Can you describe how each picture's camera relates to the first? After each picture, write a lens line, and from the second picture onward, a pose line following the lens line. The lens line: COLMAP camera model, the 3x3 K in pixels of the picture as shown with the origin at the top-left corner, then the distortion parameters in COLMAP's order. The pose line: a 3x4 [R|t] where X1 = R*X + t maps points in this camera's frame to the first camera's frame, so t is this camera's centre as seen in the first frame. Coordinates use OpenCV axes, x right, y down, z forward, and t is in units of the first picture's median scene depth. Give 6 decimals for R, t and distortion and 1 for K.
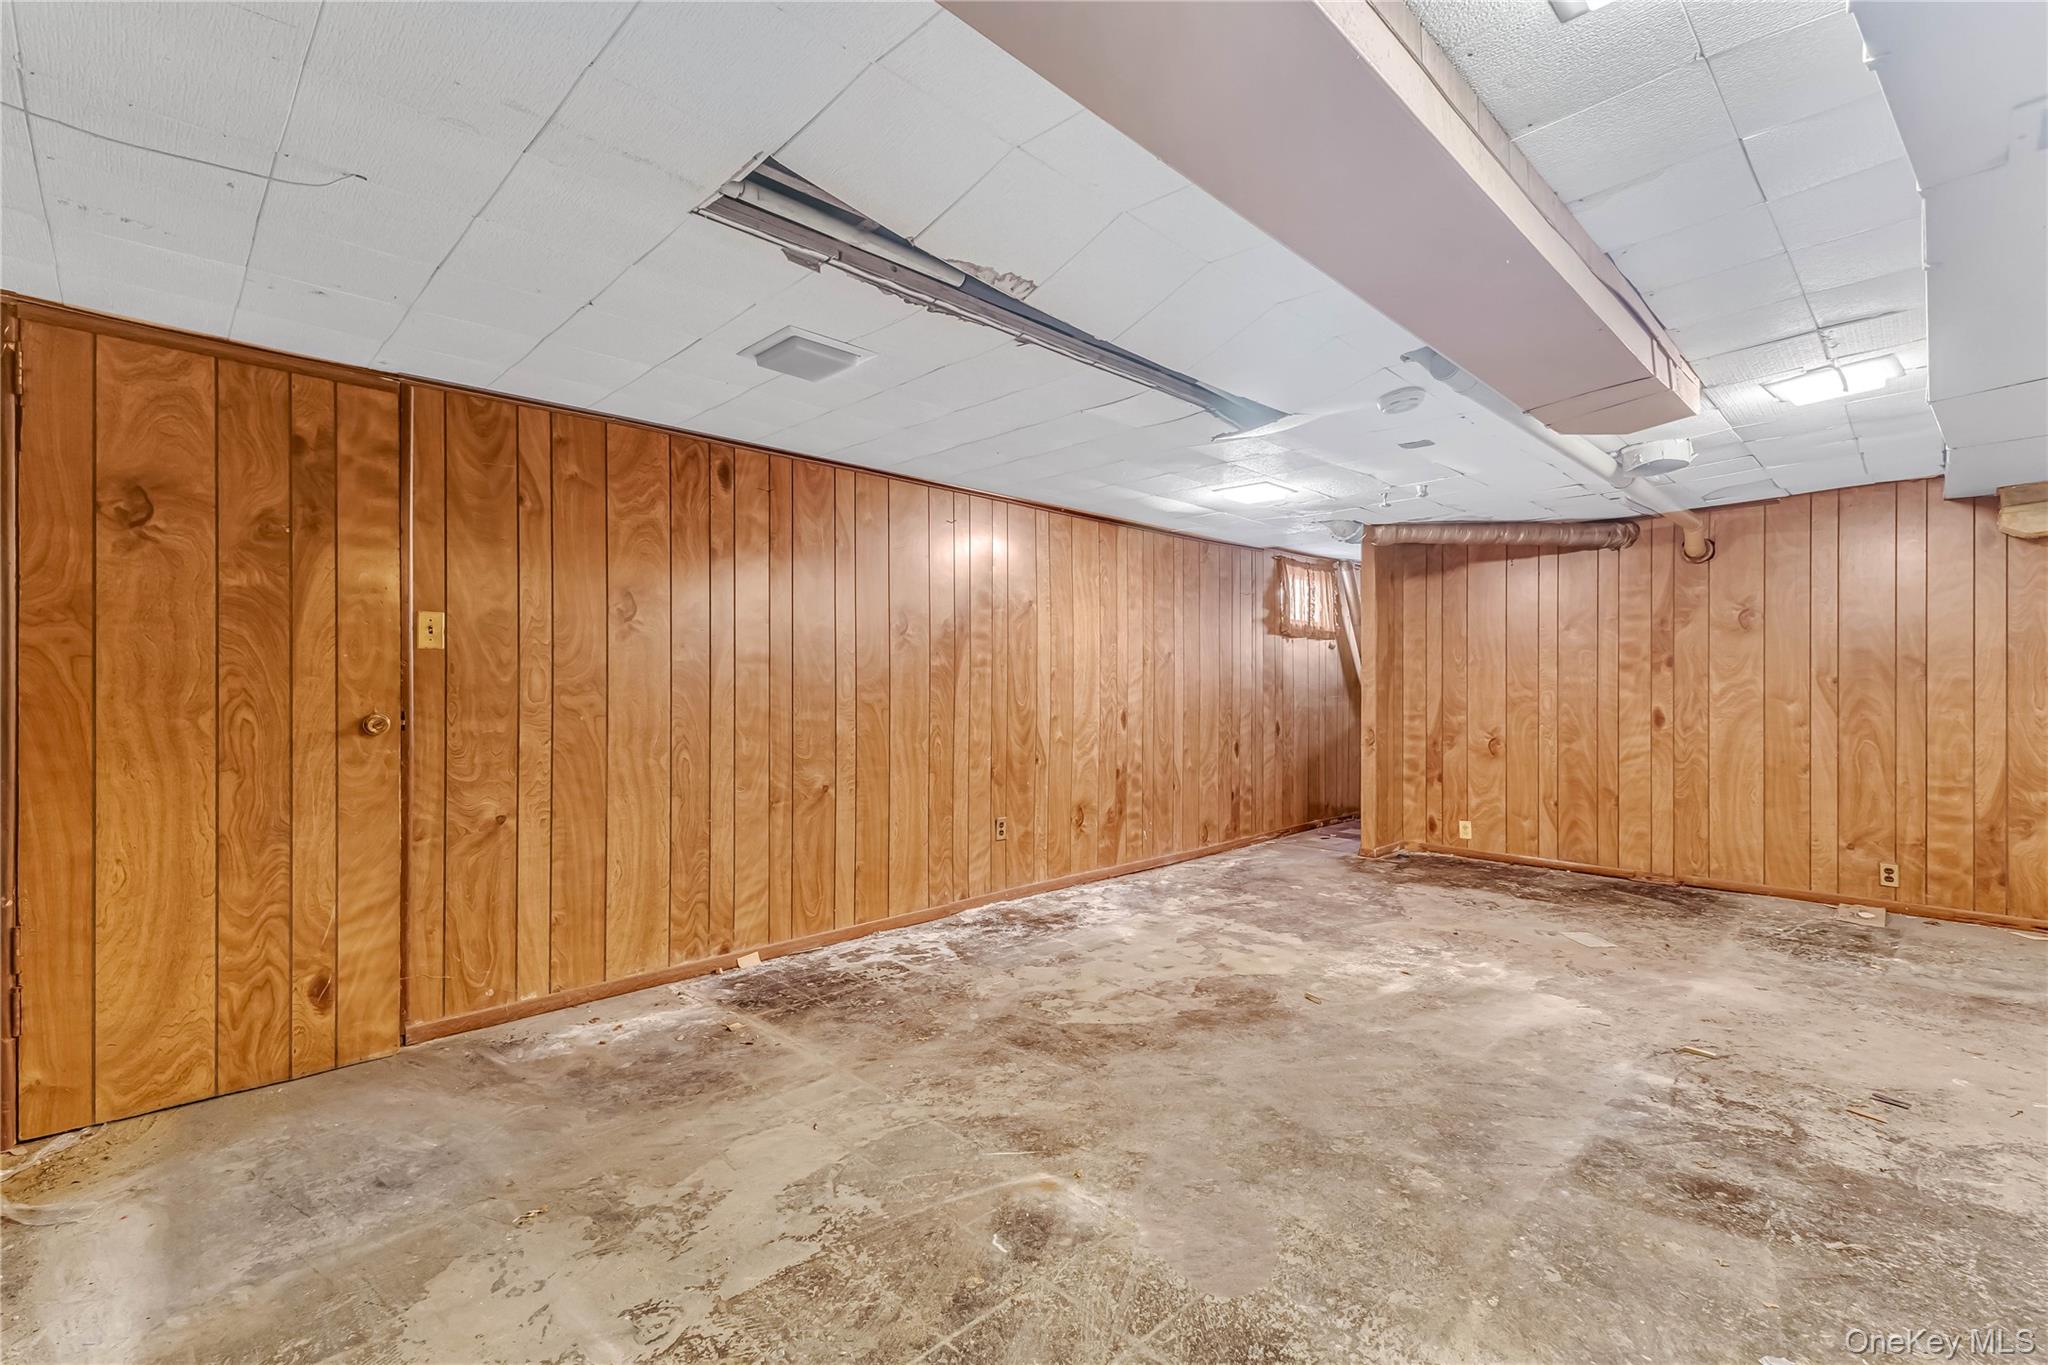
lens RADIAL K [[906.6, 0, 1016.2], [0, 906.6, 680.9], [0, 0, 1]] dist [0.013034, -0.006817]
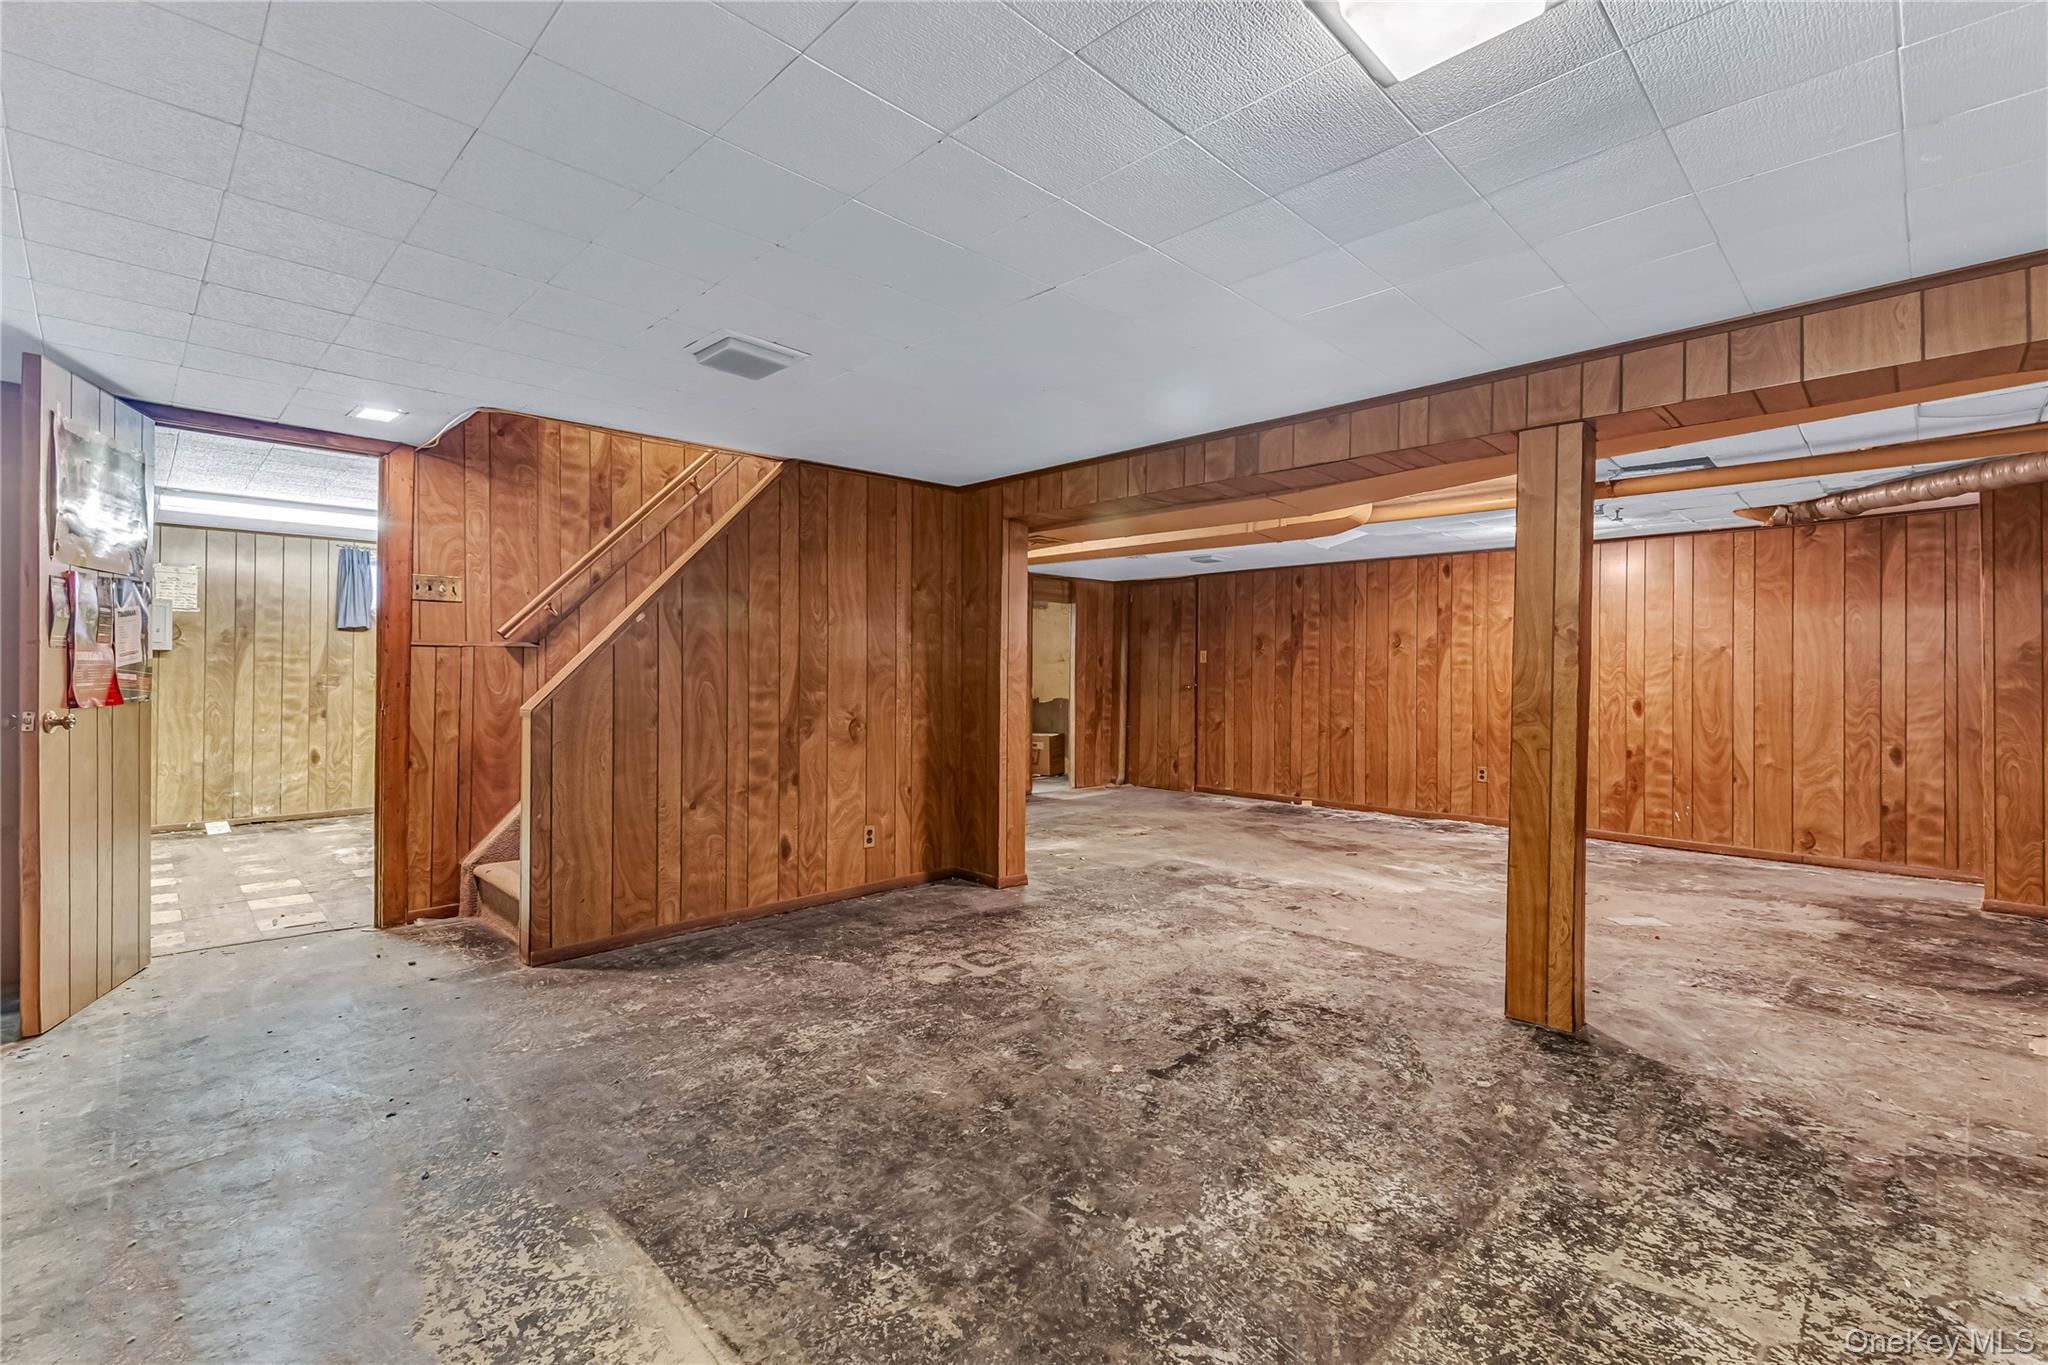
lens RADIAL K [[906.6, 0, 1016.2], [0, 906.6, 680.9], [0, 0, 1]] dist [0.013034, -0.006817]
pose [[-0.014564, 0.011685, -0.999826, 1.906454], [0.002007, 0.999930, 0.011657, -0.010129], [0.999892, -0.001837, -0.014586, 0.344095]]
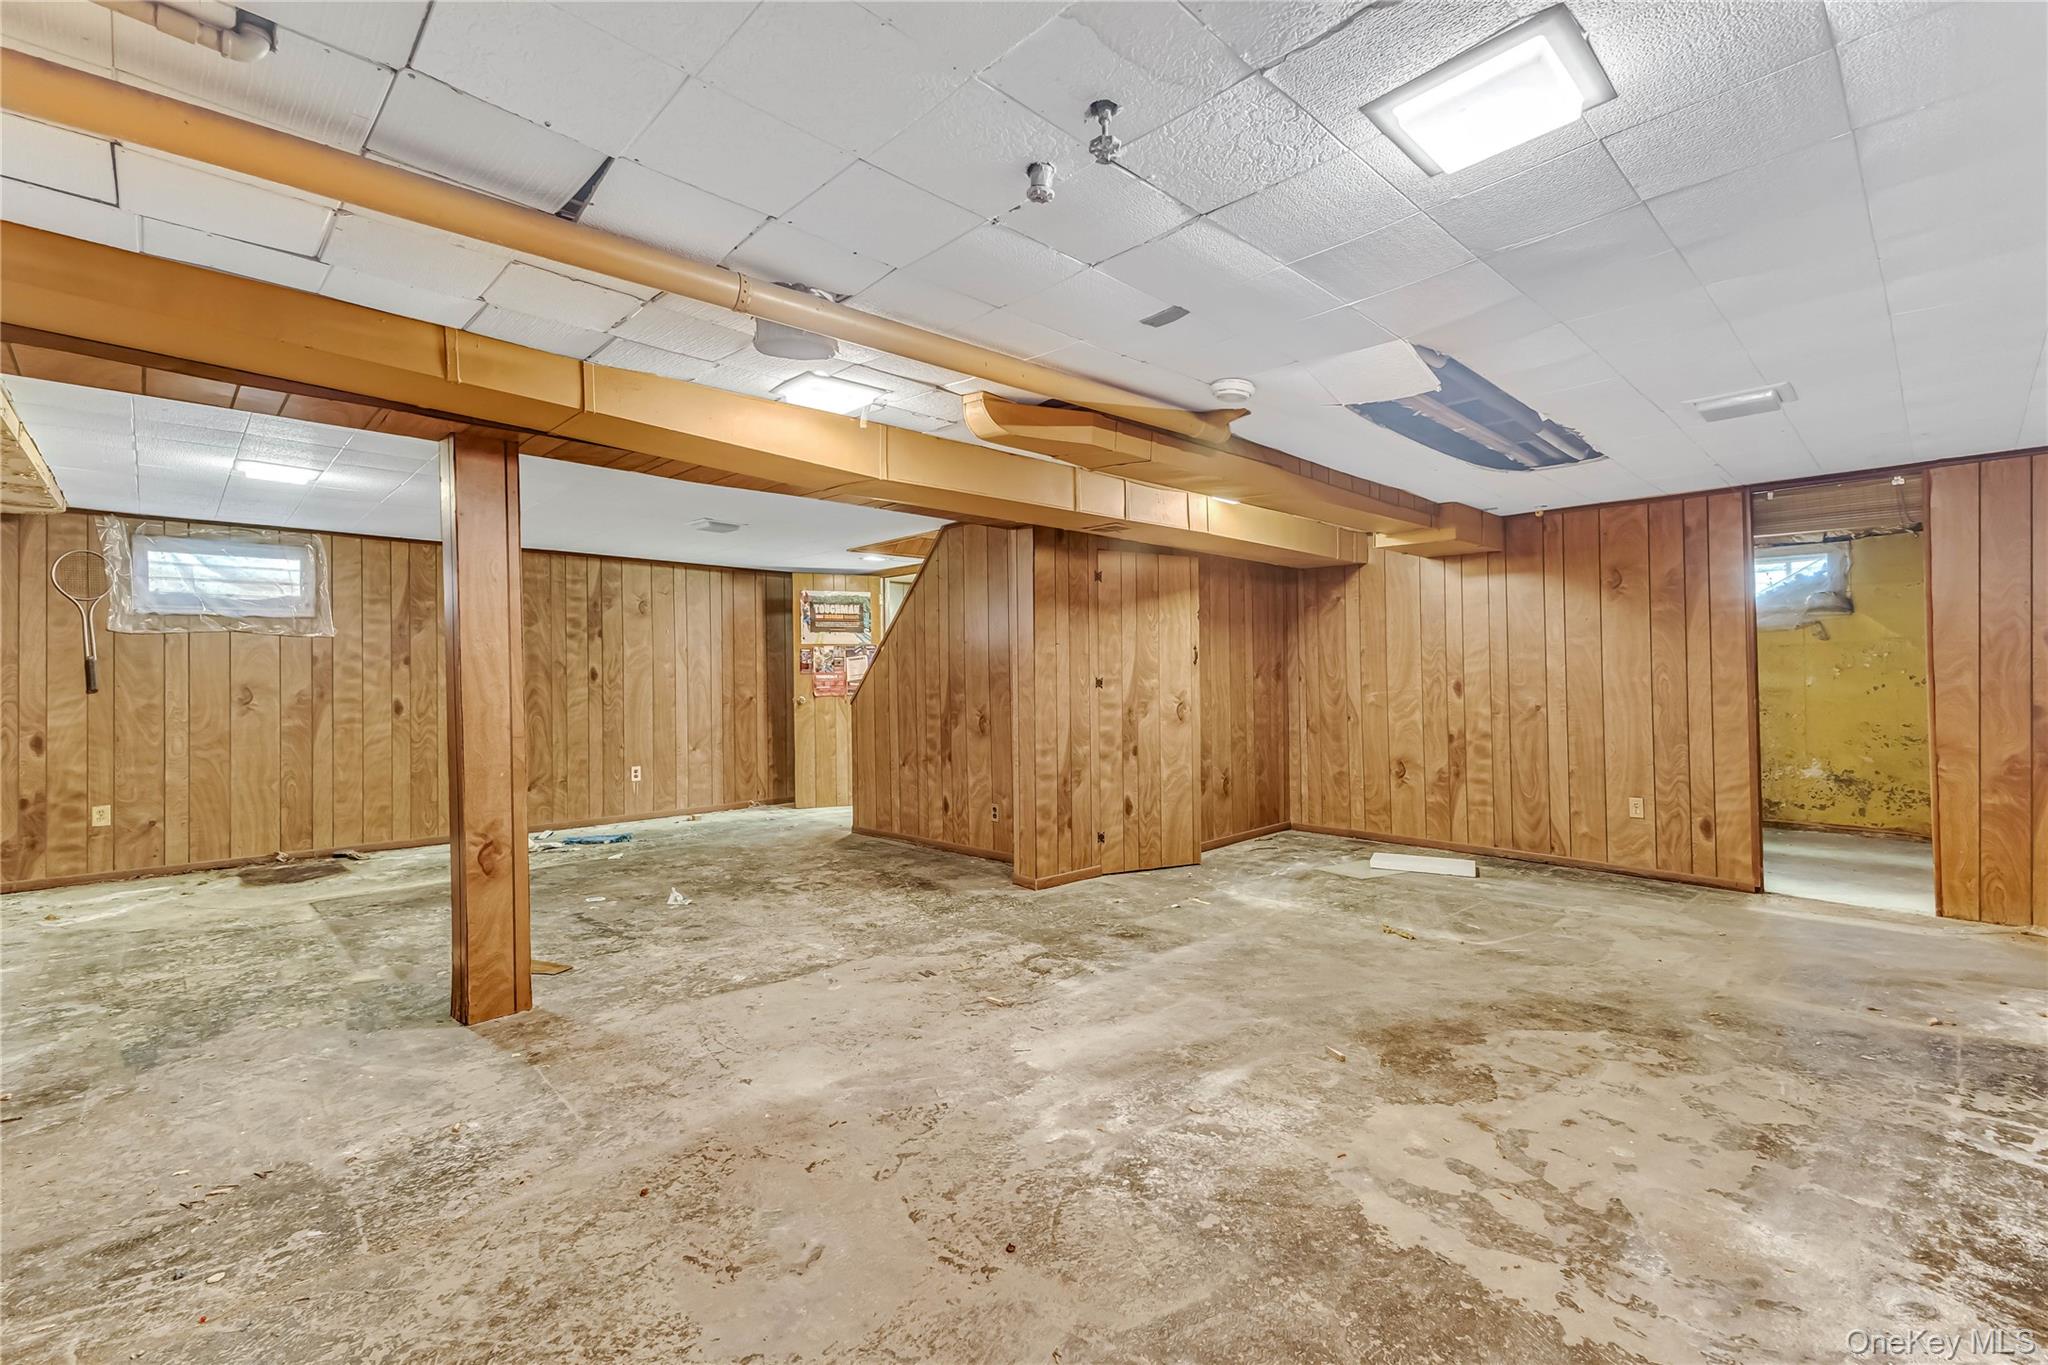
lens RADIAL K [[878.1, 0, 1017.1], [0, 878.1, 671.3], [0, 0, 1]] dist [0.013479, -0.007880]
pose [[-0.999666, 0.013196, 0.022221, 0.540866], [0.012747, 0.999715, -0.020203, 0.010719], [-0.022482, -0.019913, -0.999549, 1.654814]]
